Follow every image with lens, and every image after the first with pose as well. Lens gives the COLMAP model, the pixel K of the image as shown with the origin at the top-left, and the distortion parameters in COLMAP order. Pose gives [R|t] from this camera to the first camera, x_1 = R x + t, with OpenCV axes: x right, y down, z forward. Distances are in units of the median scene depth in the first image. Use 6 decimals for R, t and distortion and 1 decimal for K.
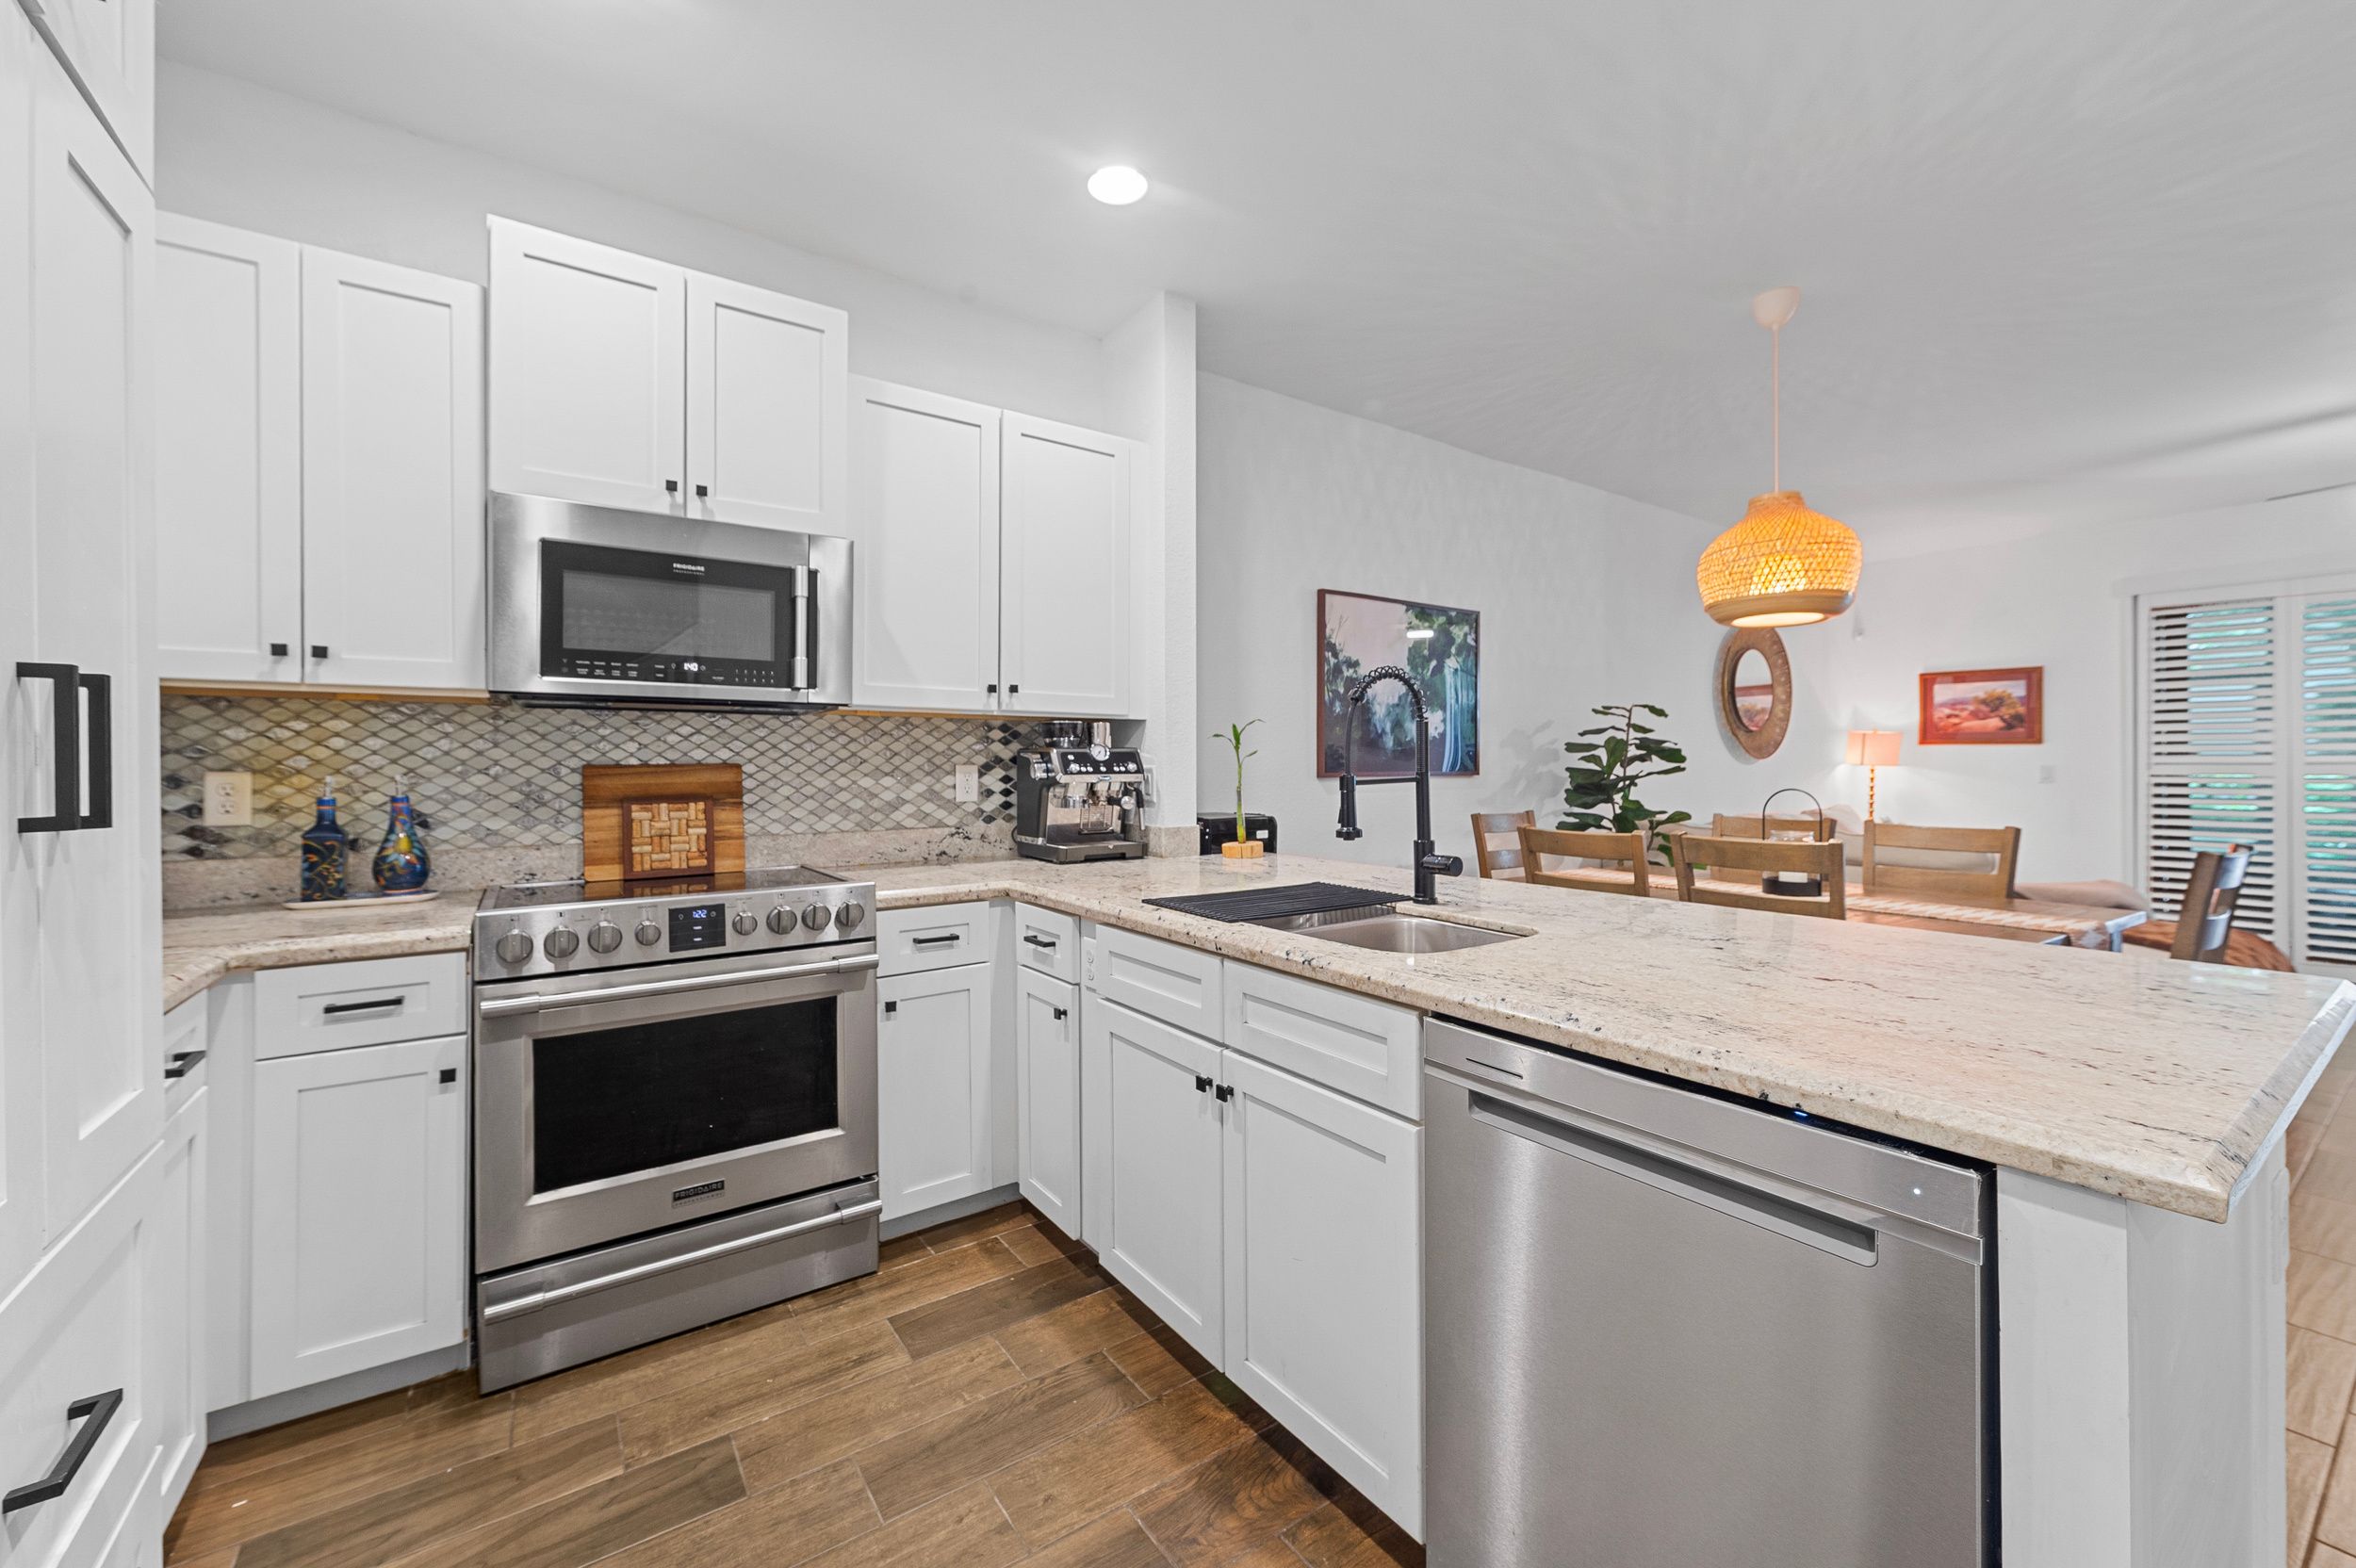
lens RADIAL K [[925.1, 0, 1171.4], [0, 925.1, 764.7], [0, 0, 1]] dist [0.009313, -0.002174]
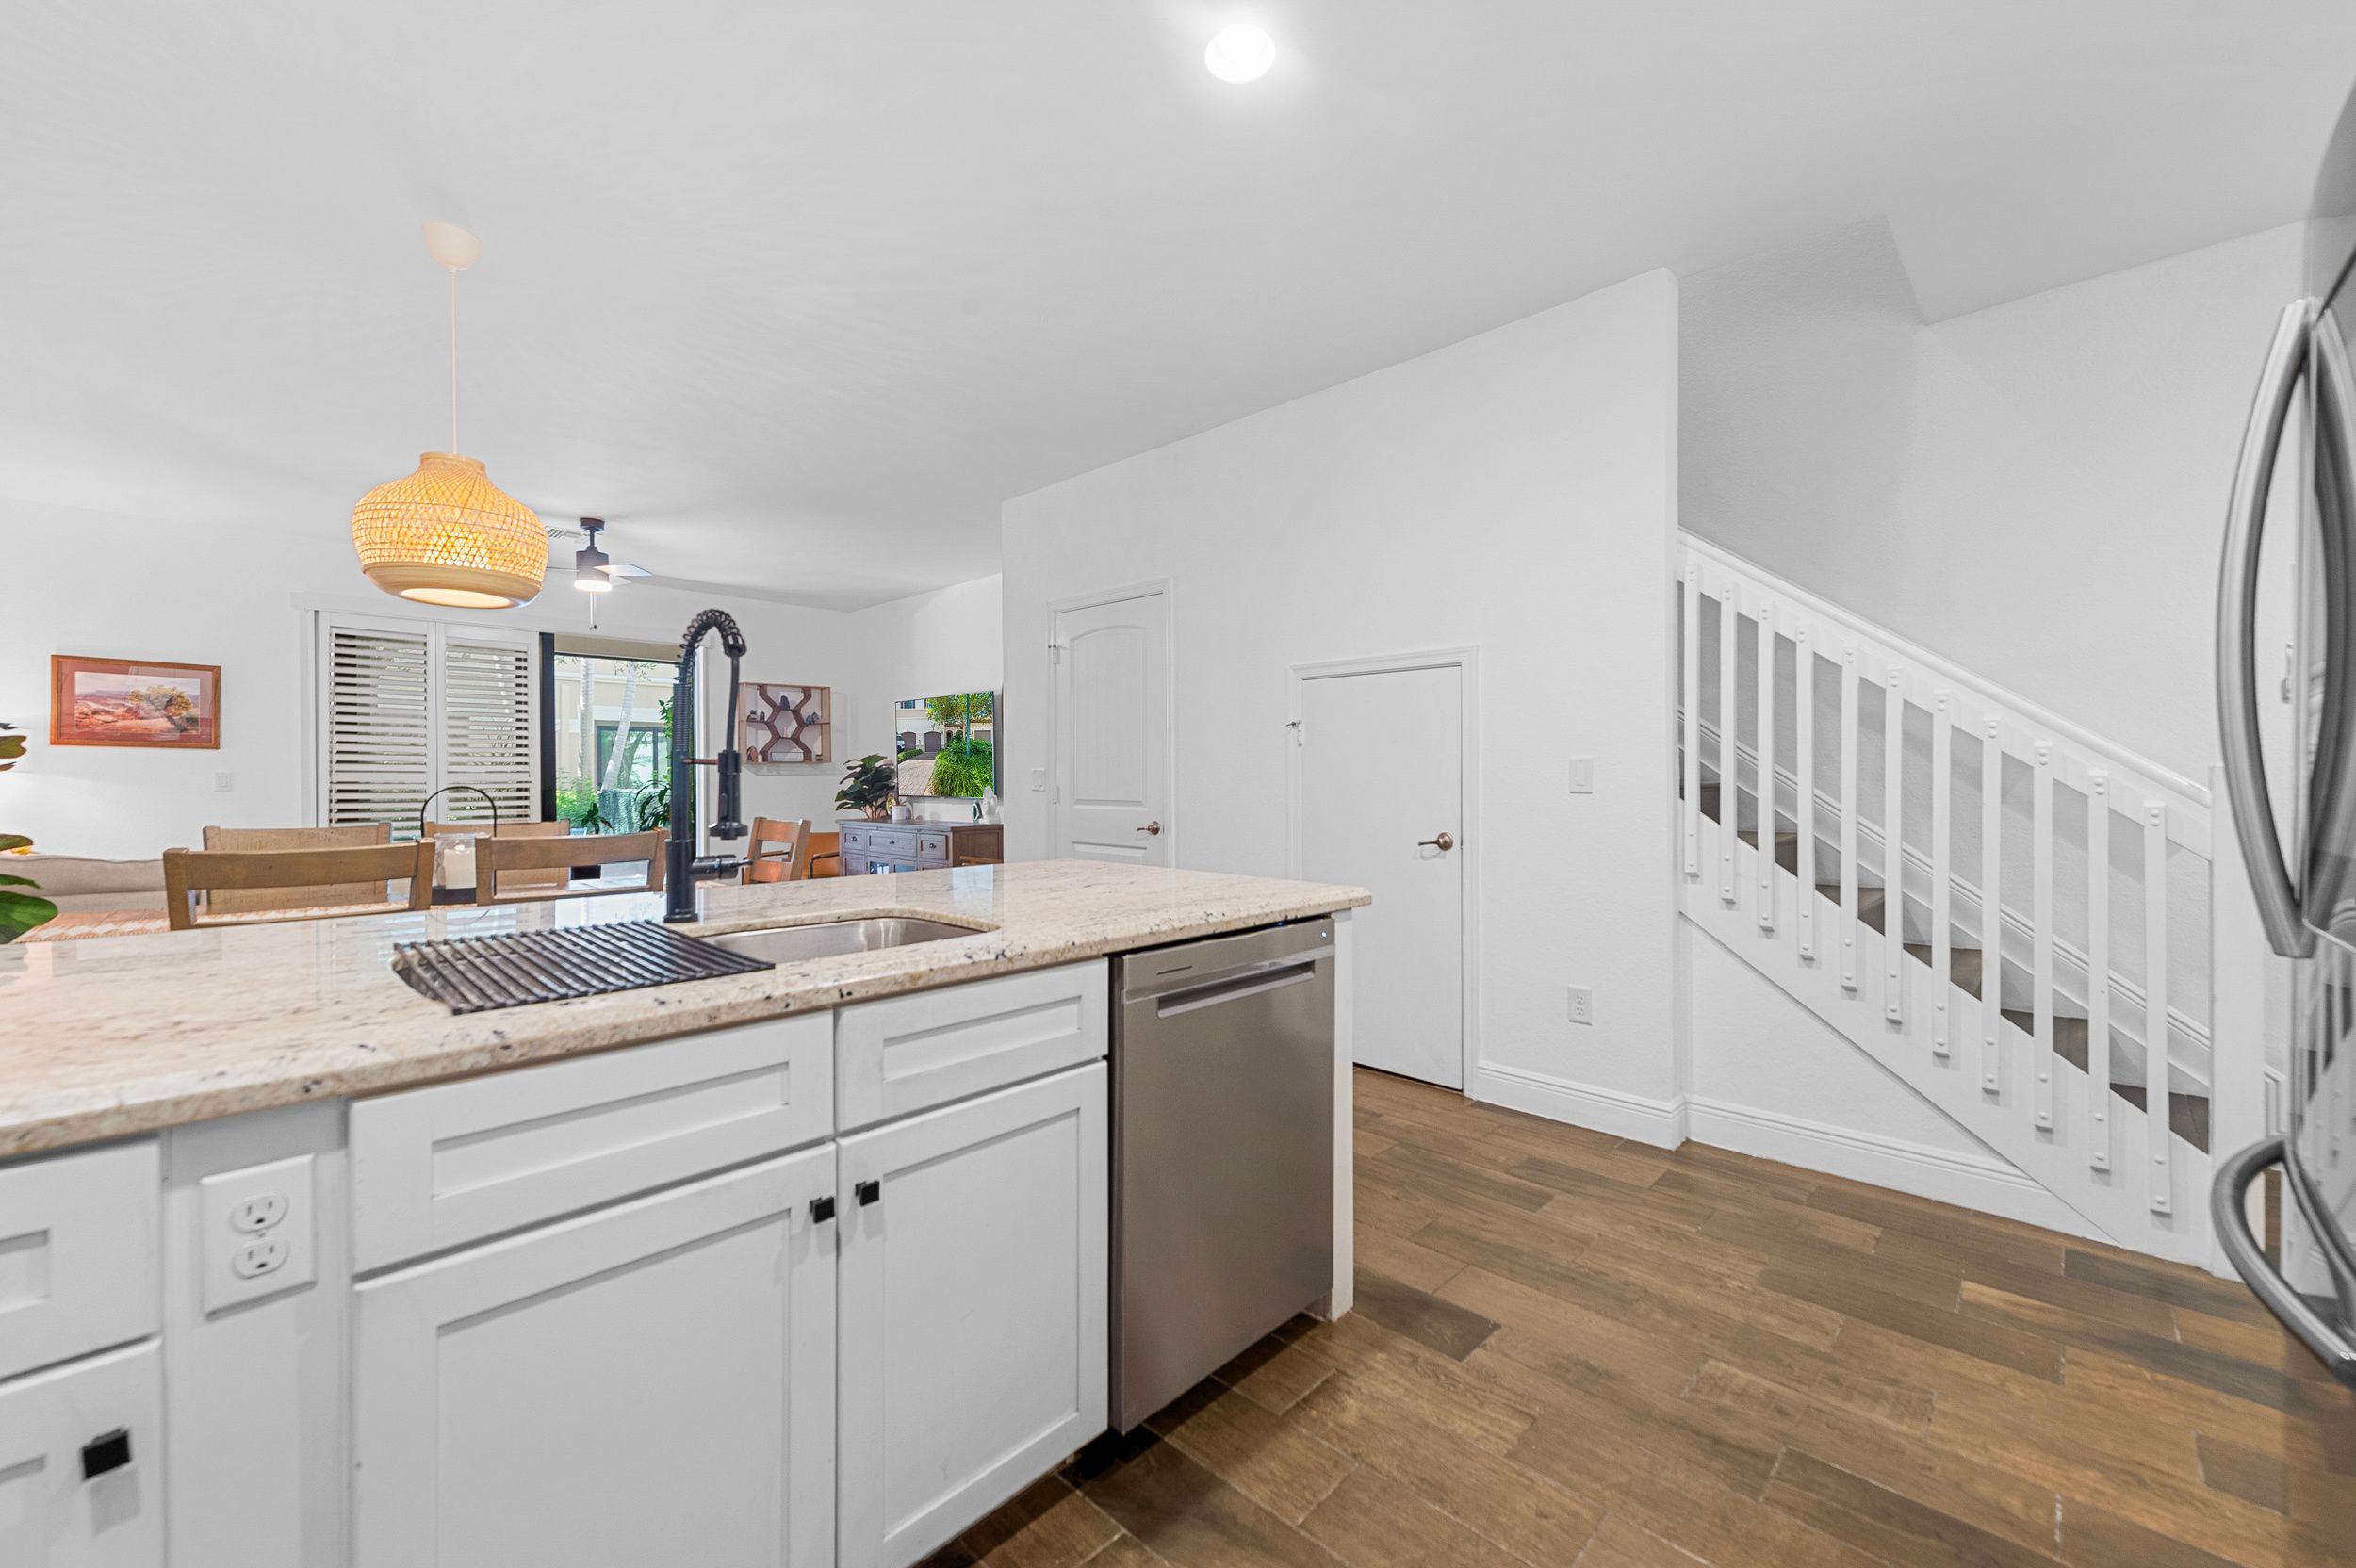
lens RADIAL K [[925.1, 0, 1178.0], [0, 925.1, 784.0], [0, 0, 1]] dist [0.009313, -0.002174]
pose [[-0.197057, -0.002609, 0.980389, -0.397254], [0.000766, 0.999996, 0.002815, 0.024663], [-0.980392, 0.001306, -0.197054, 0.531287]]
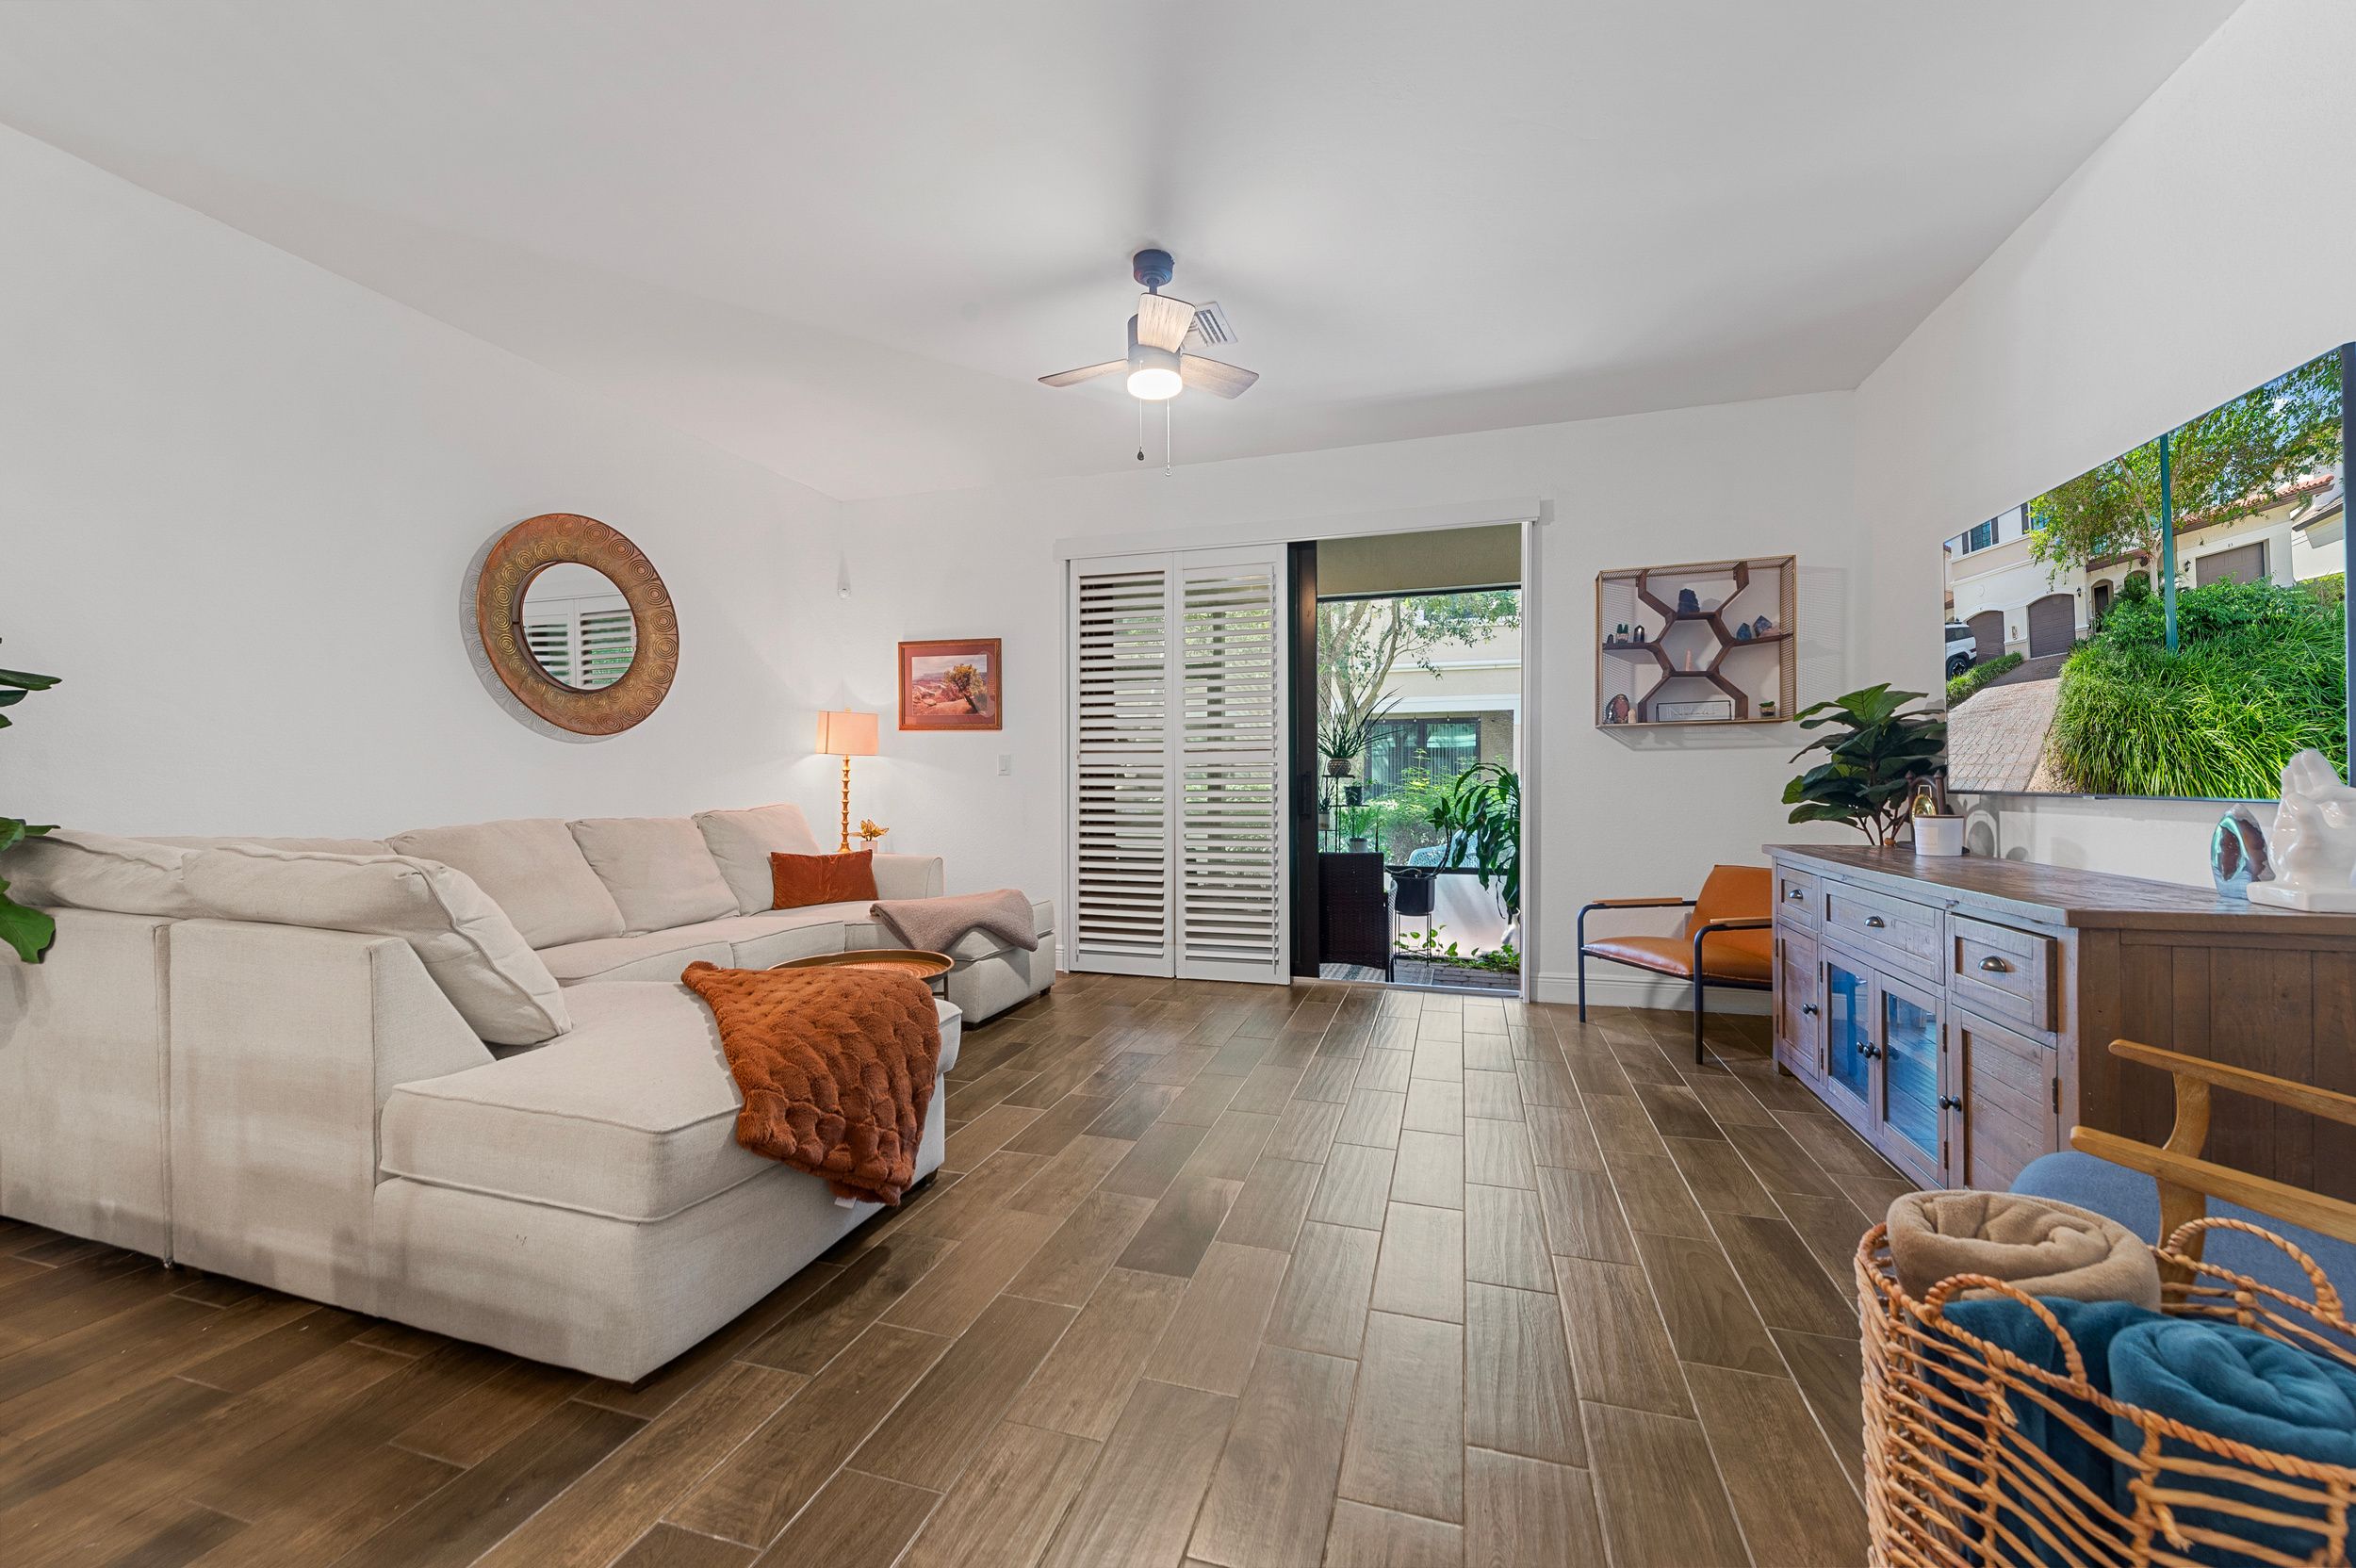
lens RADIAL K [[925.1, 0, 1171.0], [0, 925.1, 799.5], [0, 0, 1]] dist [0.009313, -0.002174]
pose [[0.787285, -0.011334, 0.616485, 1.200449], [-0.000364, 0.999822, 0.018846, 0.058029], [-0.616589, -0.015062, 0.787141, 0.519623]]
